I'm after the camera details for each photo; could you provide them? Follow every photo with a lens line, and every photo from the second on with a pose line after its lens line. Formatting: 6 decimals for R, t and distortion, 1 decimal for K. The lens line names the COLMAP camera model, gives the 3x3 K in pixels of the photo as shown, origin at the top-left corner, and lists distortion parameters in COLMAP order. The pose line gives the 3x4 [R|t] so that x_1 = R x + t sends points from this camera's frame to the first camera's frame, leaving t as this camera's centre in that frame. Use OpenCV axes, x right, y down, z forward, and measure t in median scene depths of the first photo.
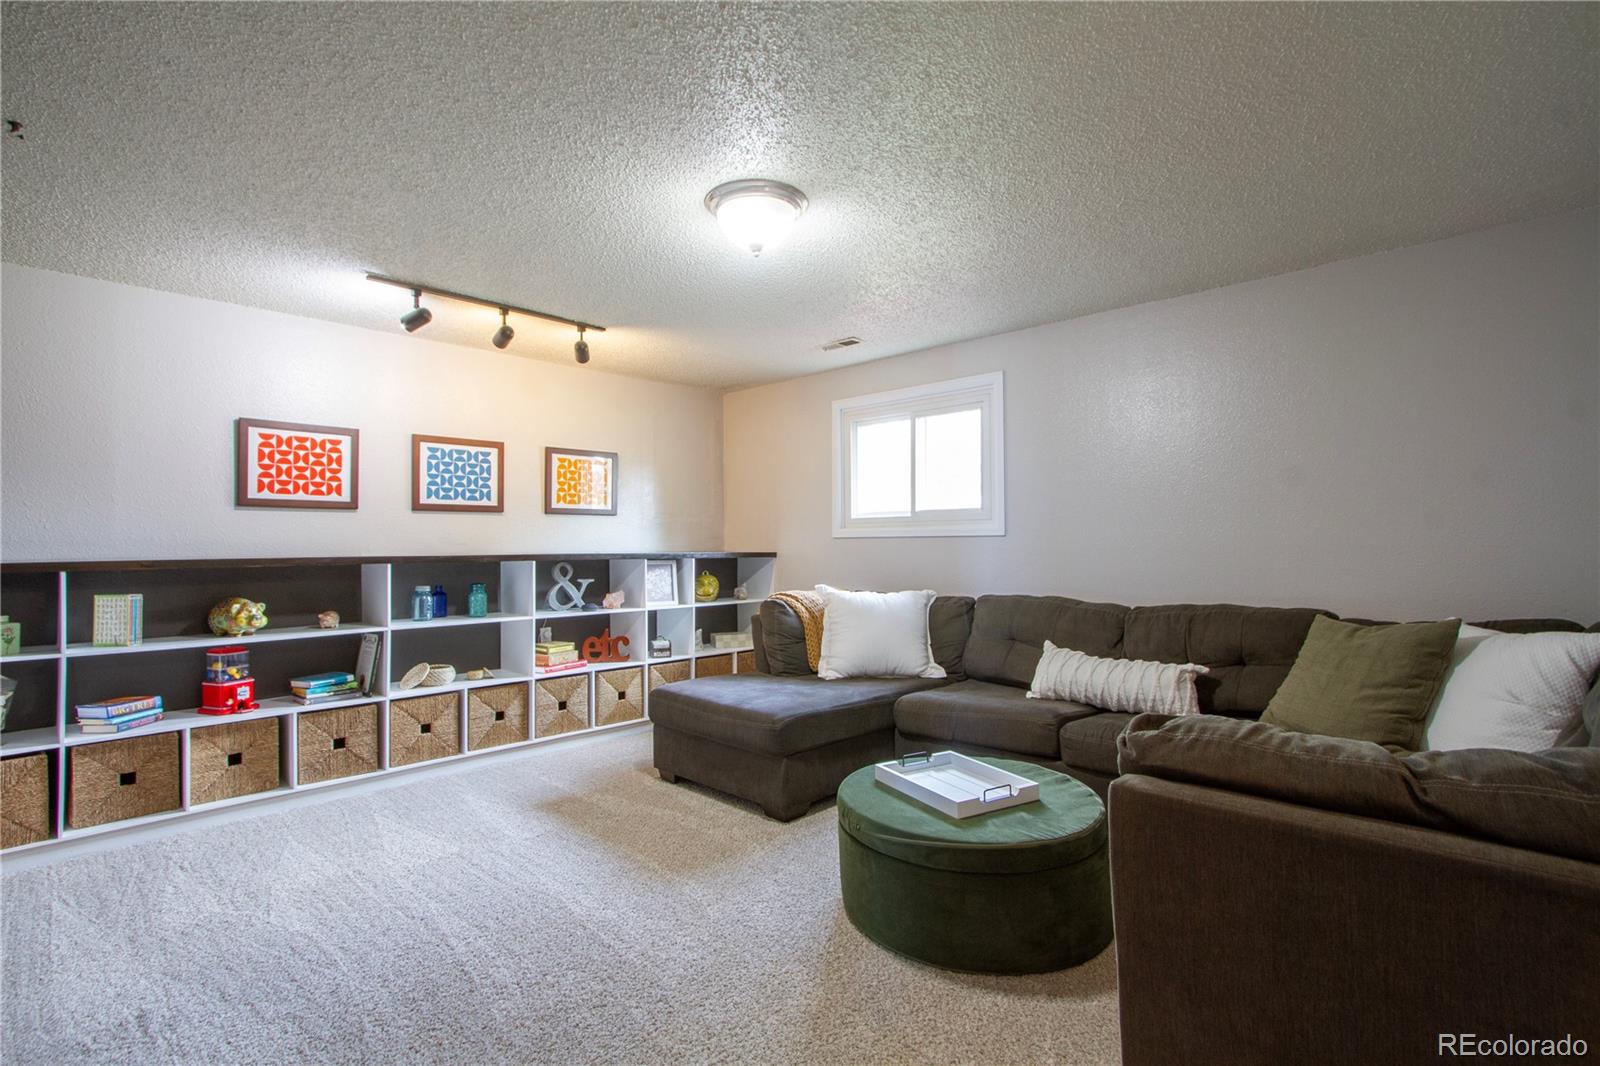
lens RADIAL K [[746.4, 0, 800.0], [0, 746.4, 533.0], [0, 0, 1]] dist [-0.024429, 0.007625]
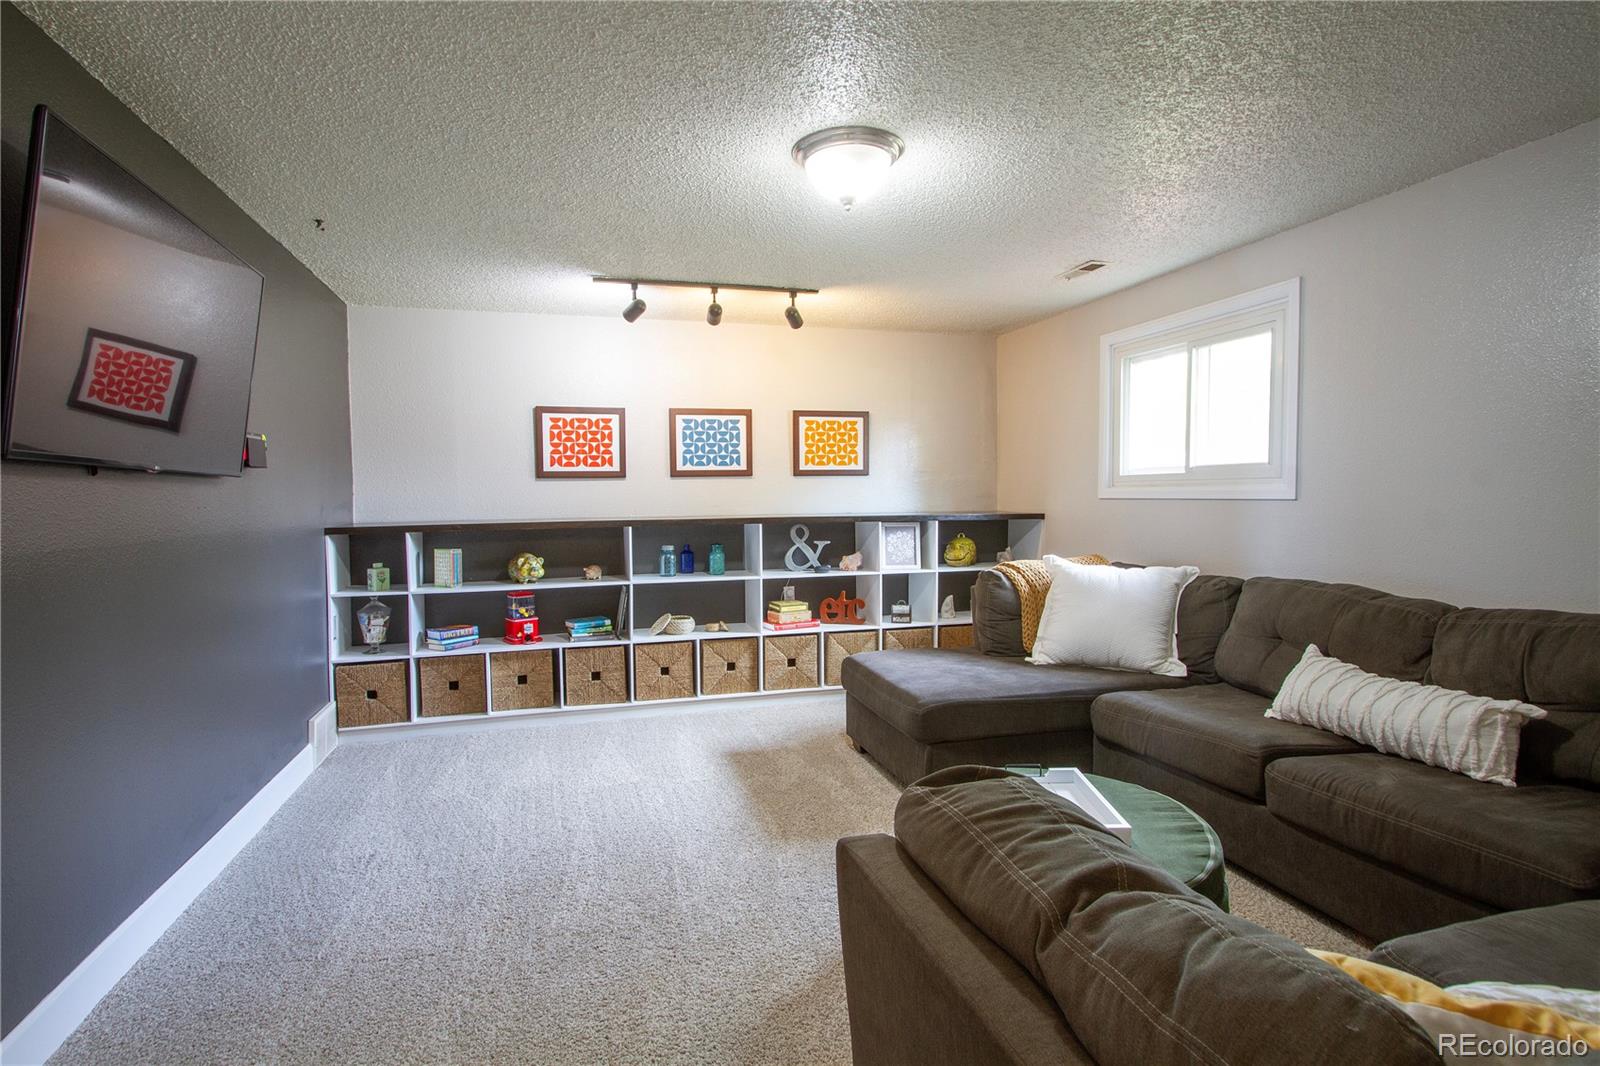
lens RADIAL K [[788.9, 0, 800.0], [0, 788.9, 533.0], [0, 0, 1]] dist [-0.024200, 0.000715]
pose [[0.863979, 0.022171, -0.503039, 0.270631], [0.013661, 0.997630, 0.067432, -0.025826], [0.503342, -0.065132, 0.861629, 0.072497]]
